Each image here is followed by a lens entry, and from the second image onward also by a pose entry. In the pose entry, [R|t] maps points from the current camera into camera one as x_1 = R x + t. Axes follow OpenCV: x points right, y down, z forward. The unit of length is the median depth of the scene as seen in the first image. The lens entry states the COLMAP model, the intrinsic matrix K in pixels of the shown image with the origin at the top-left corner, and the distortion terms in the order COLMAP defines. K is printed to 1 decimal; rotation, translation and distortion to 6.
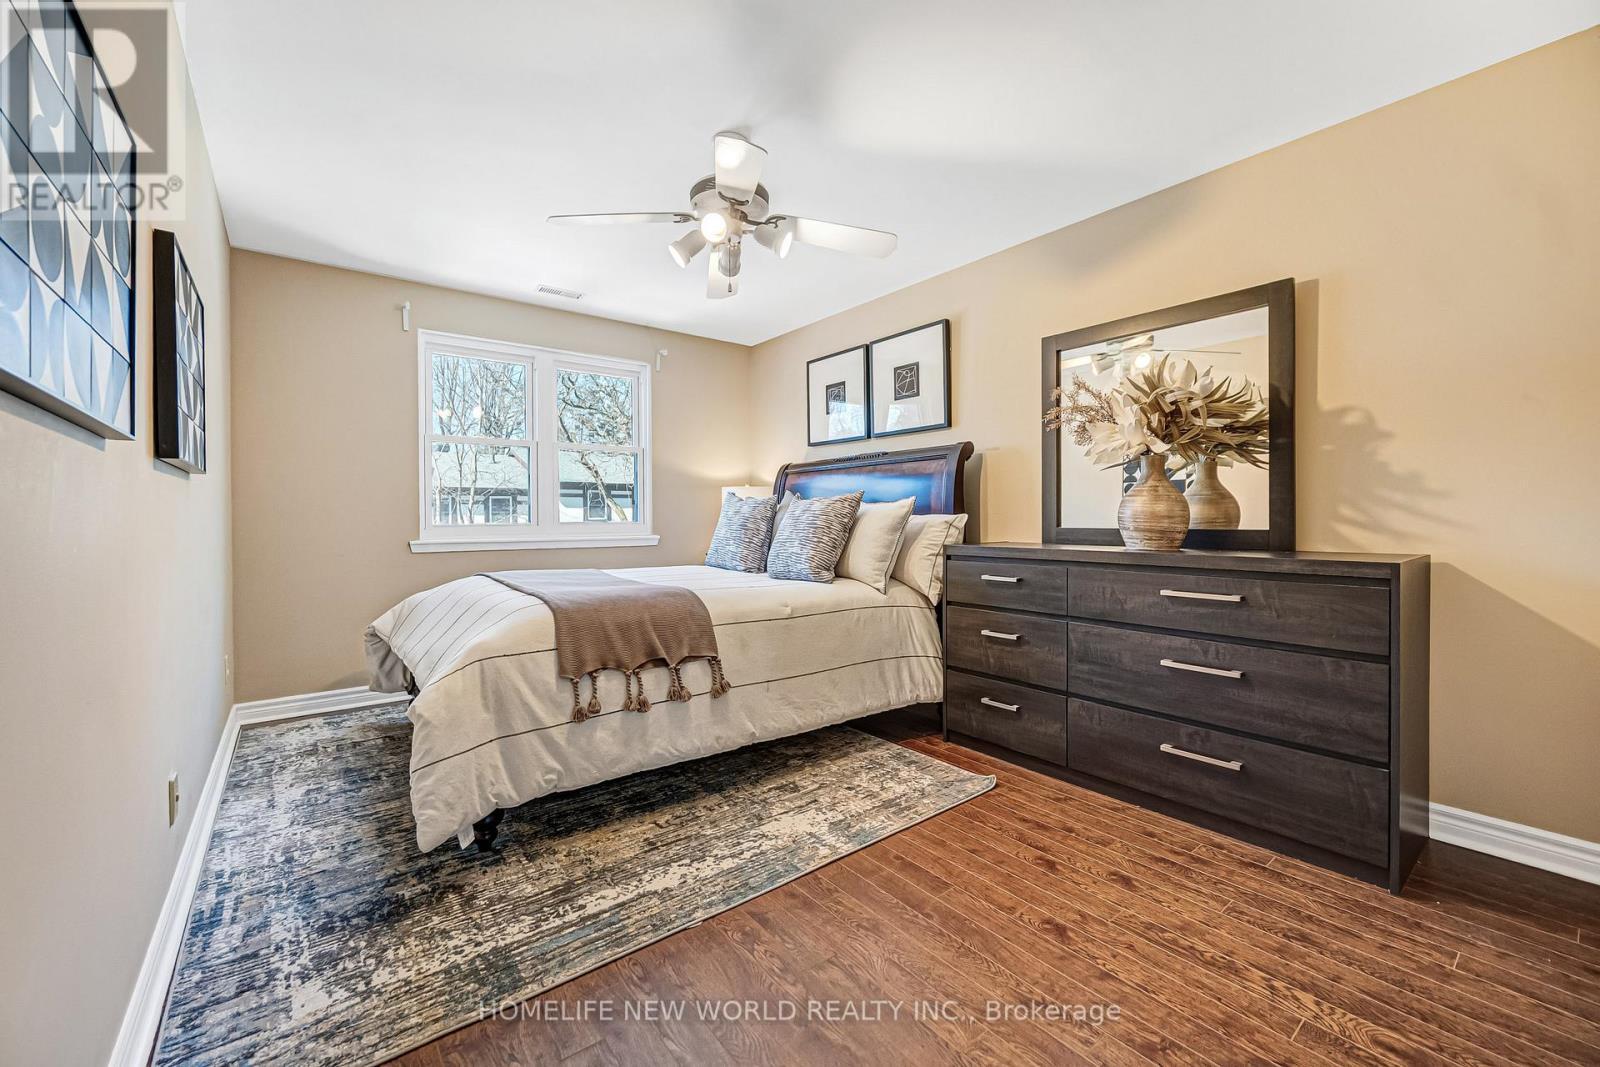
lens RADIAL K [[621.5, 0, 789.3], [0, 621.5, 513.7], [0, 0, 1]] dist [-0.006433, 0.001162]
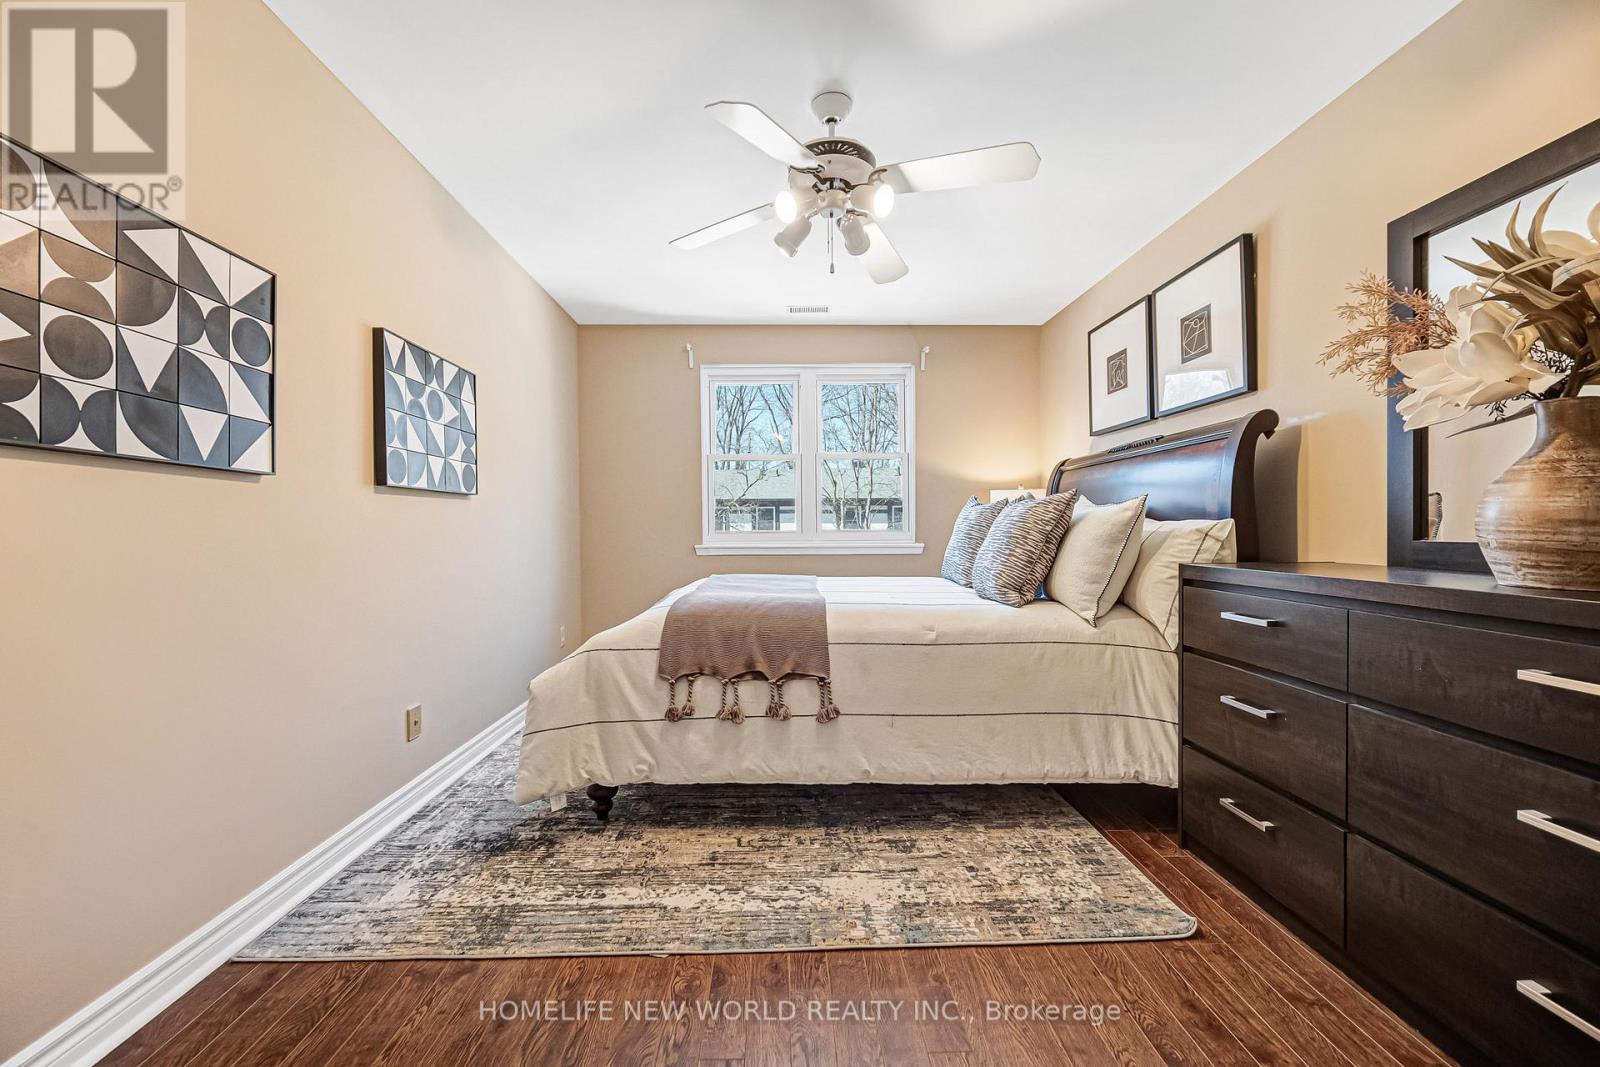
lens RADIAL K [[621.5, 0, 810.0], [0, 621.5, 526.7], [0, 0, 1]] dist [-0.006433, 0.001162]
pose [[0.813086, -0.000891, -0.582143, 0.399603], [0.006255, 0.999954, 0.007207, 0.001565], [0.582110, -0.009501, 0.813055, 0.251405]]
